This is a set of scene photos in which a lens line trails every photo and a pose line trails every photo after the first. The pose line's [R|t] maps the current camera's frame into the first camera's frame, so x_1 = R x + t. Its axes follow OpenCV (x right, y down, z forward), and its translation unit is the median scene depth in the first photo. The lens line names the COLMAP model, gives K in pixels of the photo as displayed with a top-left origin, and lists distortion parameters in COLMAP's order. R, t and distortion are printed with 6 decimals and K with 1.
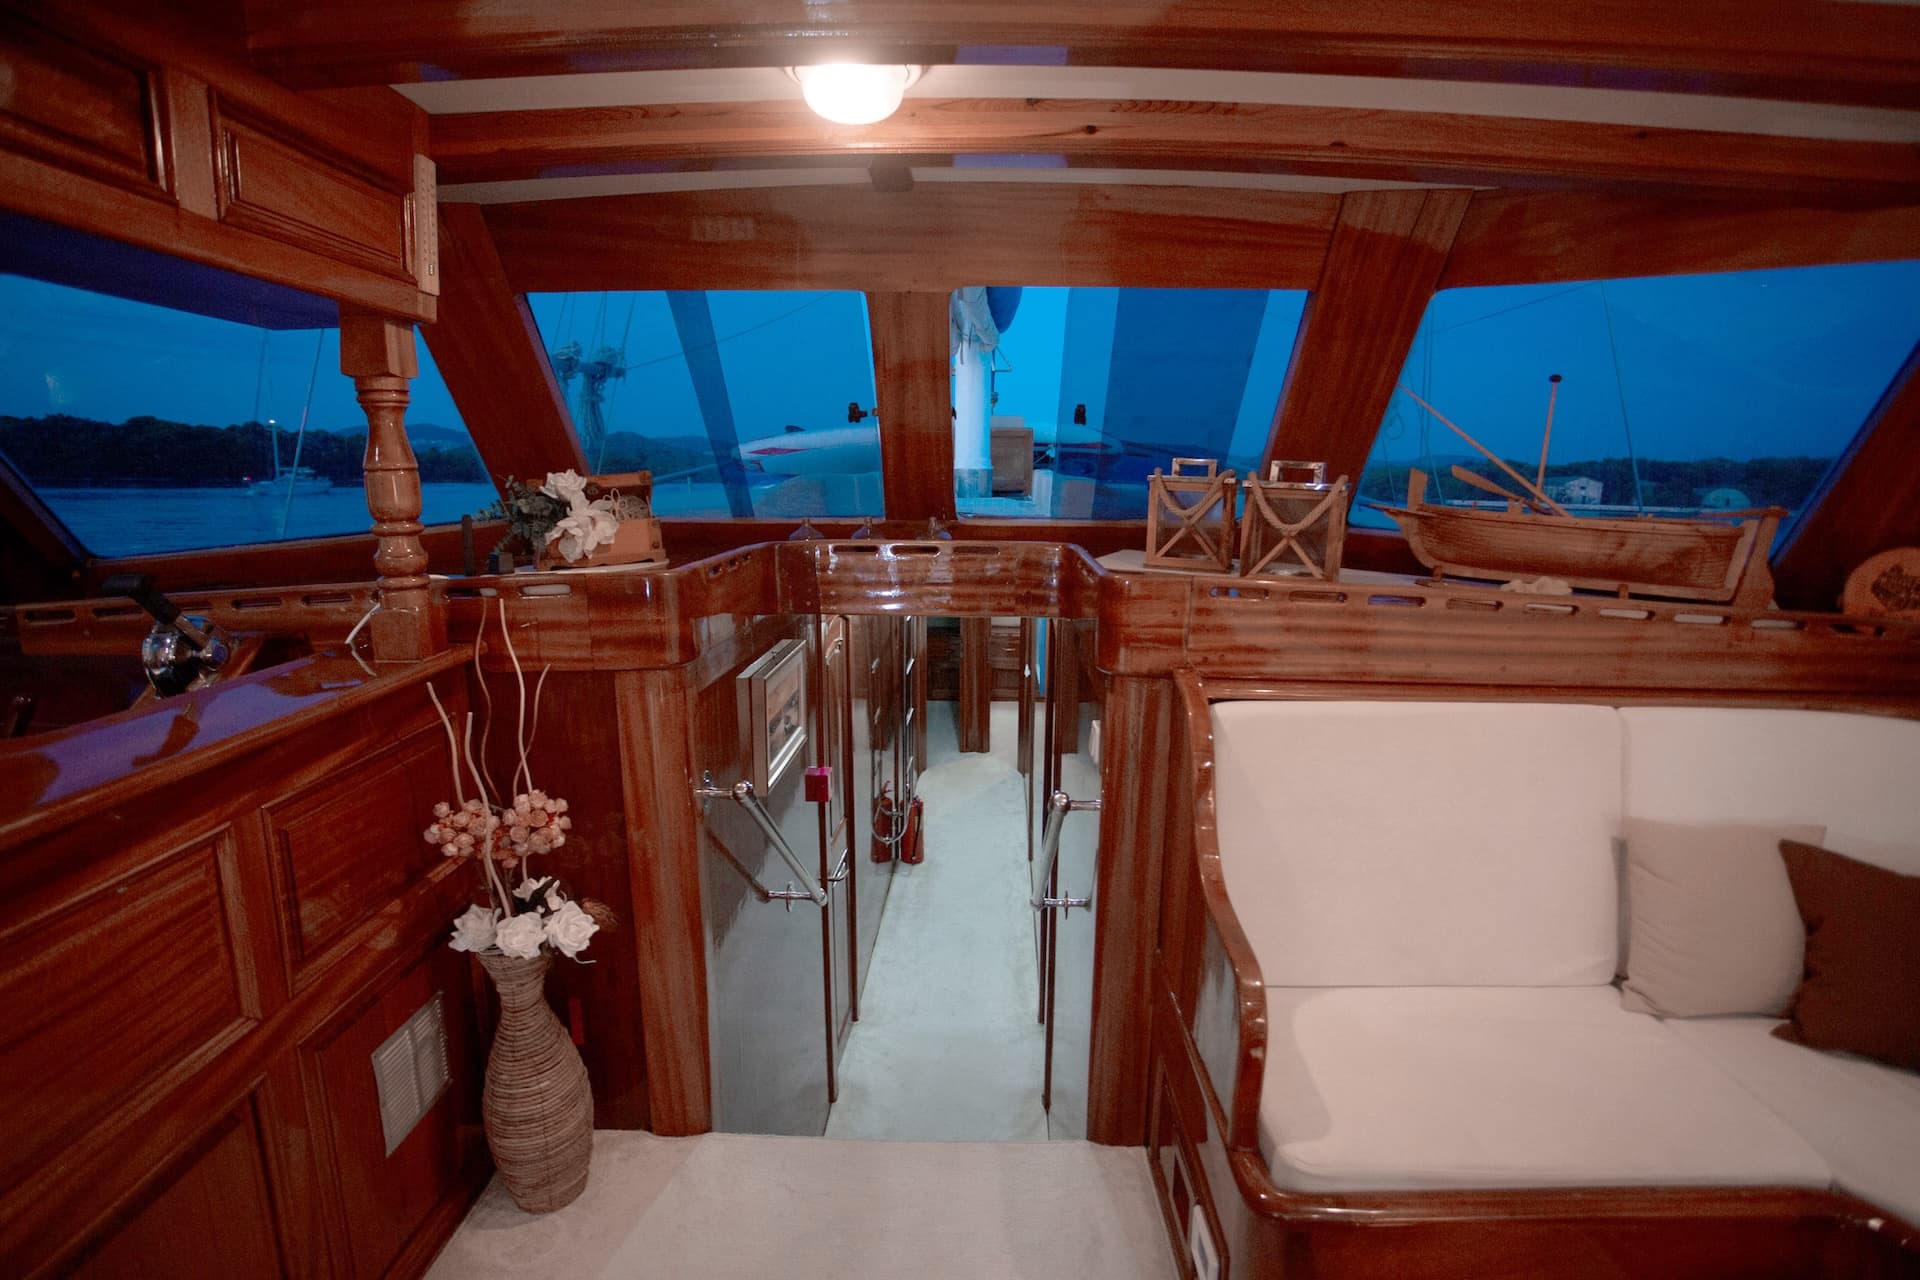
lens RADIAL K [[910.6, 0, 925.8], [0, 910.6, 640.3], [0, 0, 1]] dist [-0.030802, 0.007265]
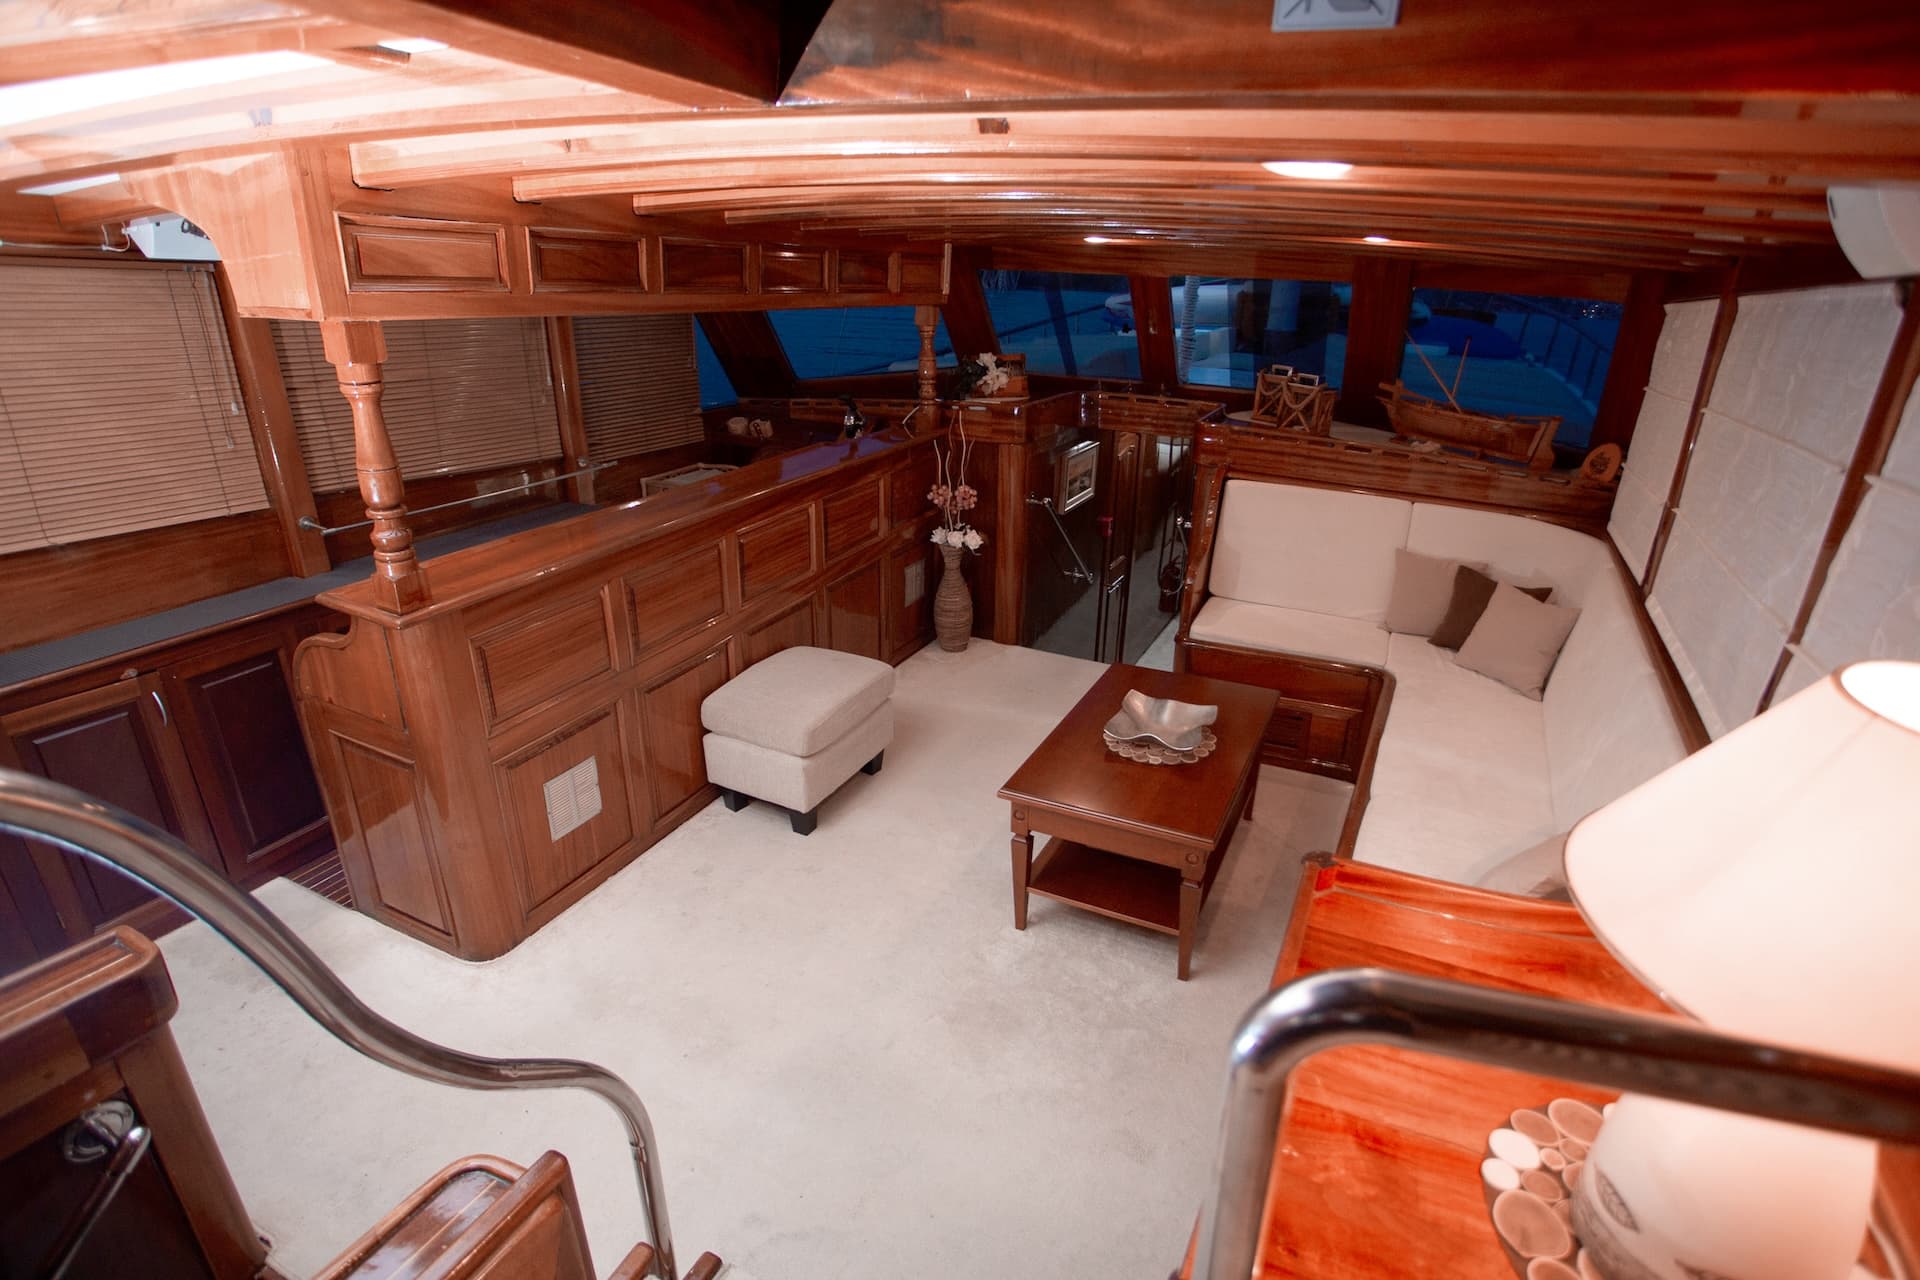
lens RADIAL K [[910.6, 0, 952.4], [0, 910.6, 628.3], [0, 0, 1]] dist [-0.030802, 0.007265]
pose [[0.918385, 0.165849, -0.359252, 0.540500], [-0.093959, 0.973358, 0.209156, 0.017388], [0.384370, -0.158331, 0.909501, -1.453951]]
